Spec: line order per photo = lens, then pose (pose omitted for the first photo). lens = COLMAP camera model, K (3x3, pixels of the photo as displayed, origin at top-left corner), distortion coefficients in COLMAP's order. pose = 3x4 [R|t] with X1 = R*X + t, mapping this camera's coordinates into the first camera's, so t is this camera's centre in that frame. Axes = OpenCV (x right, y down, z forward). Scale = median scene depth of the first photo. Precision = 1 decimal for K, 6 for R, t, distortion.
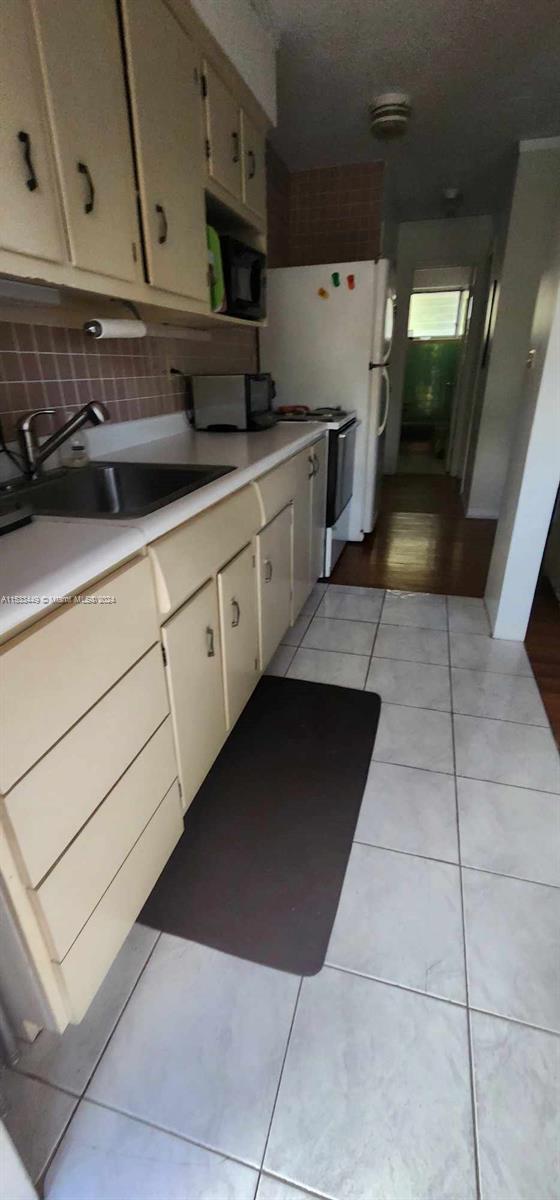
lens RADIAL K [[501.5, 0, 268.8], [0, 501.5, 601.8], [0, 0, 1]] dist [0.001605, 0.000574]
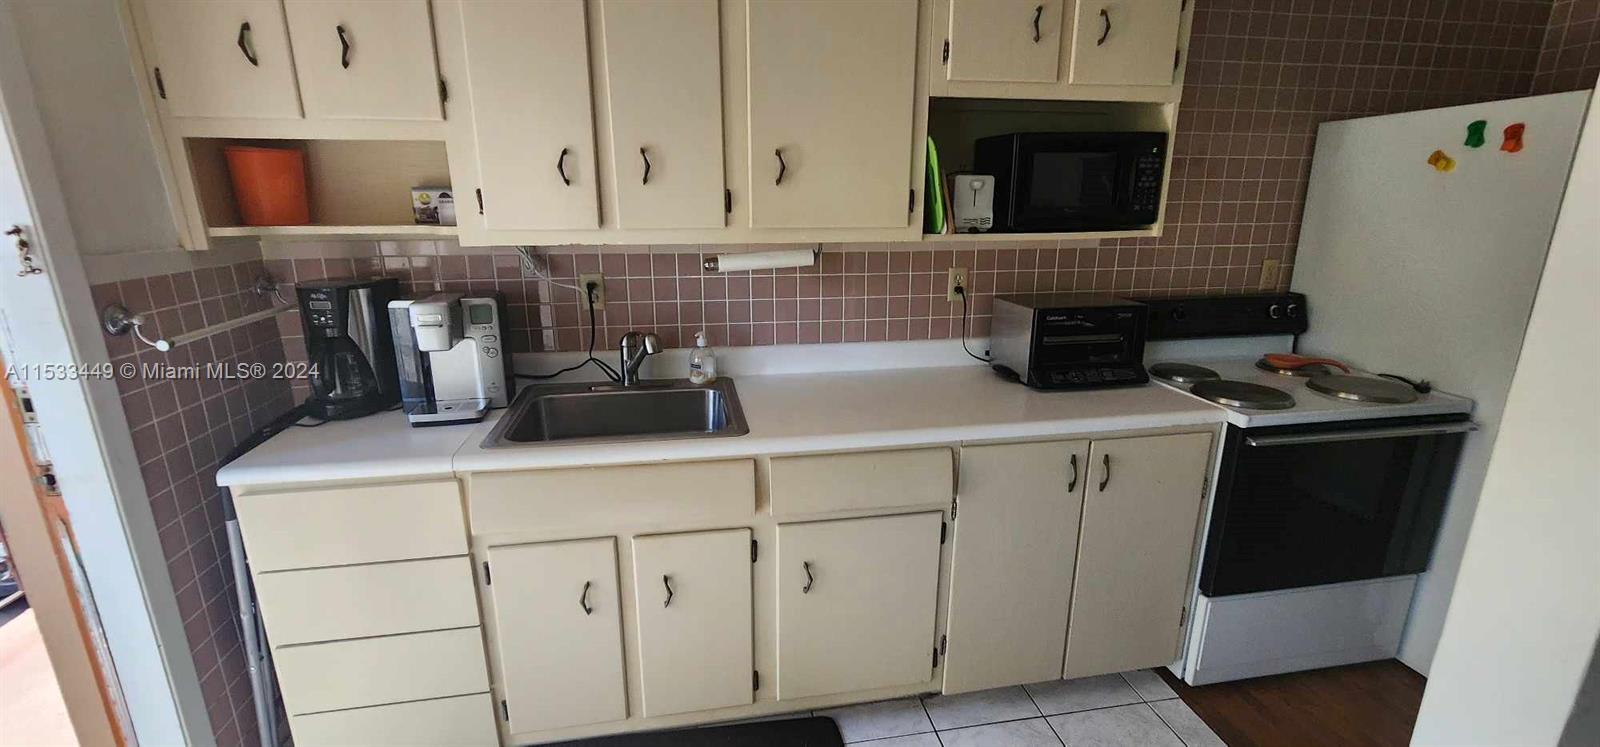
lens RADIAL K [[658.6, 0, 800.0], [0, 658.6, 373.5], [0, 0, 1]] dist [0.000292, 0.000350]
pose [[0.443367, 0.250418, -0.860649, 0.648541], [-0.390453, 0.918252, 0.066035, -0.342416], [0.806829, 0.306765, 0.504899, 0.368997]]
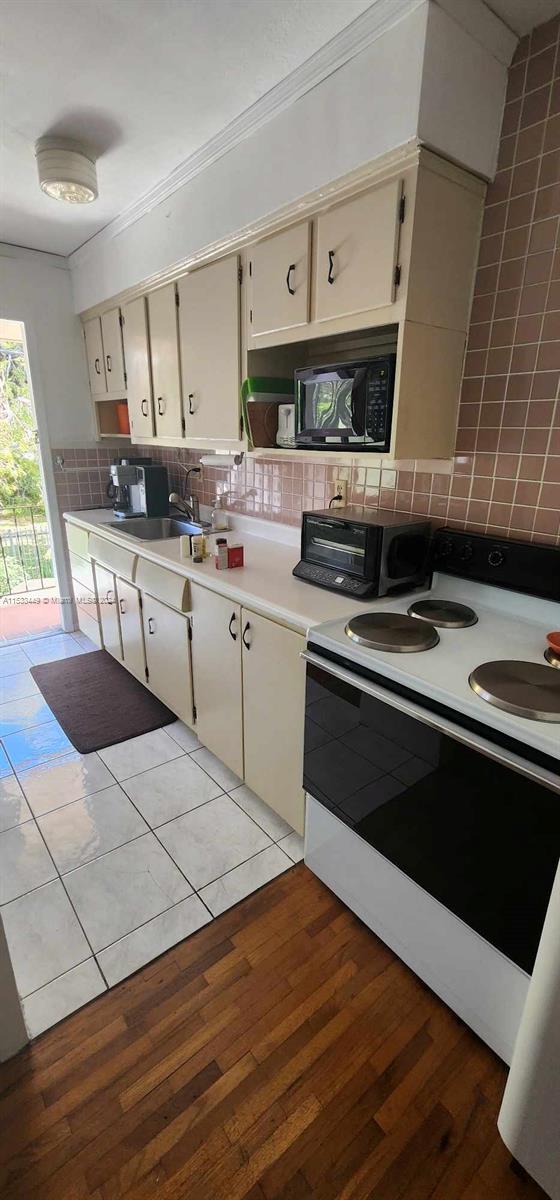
lens RADIAL K [[493.5, 0, 277.6], [0, 493.5, 598.0], [0, 0, 1]] dist [0.000215, 0.000632]
pose [[-0.574561, 0.273907, -0.771268, 0.718055], [-0.351775, 0.768217, 0.534880, -0.845594], [0.739009, 0.578634, -0.345035, 1.470995]]
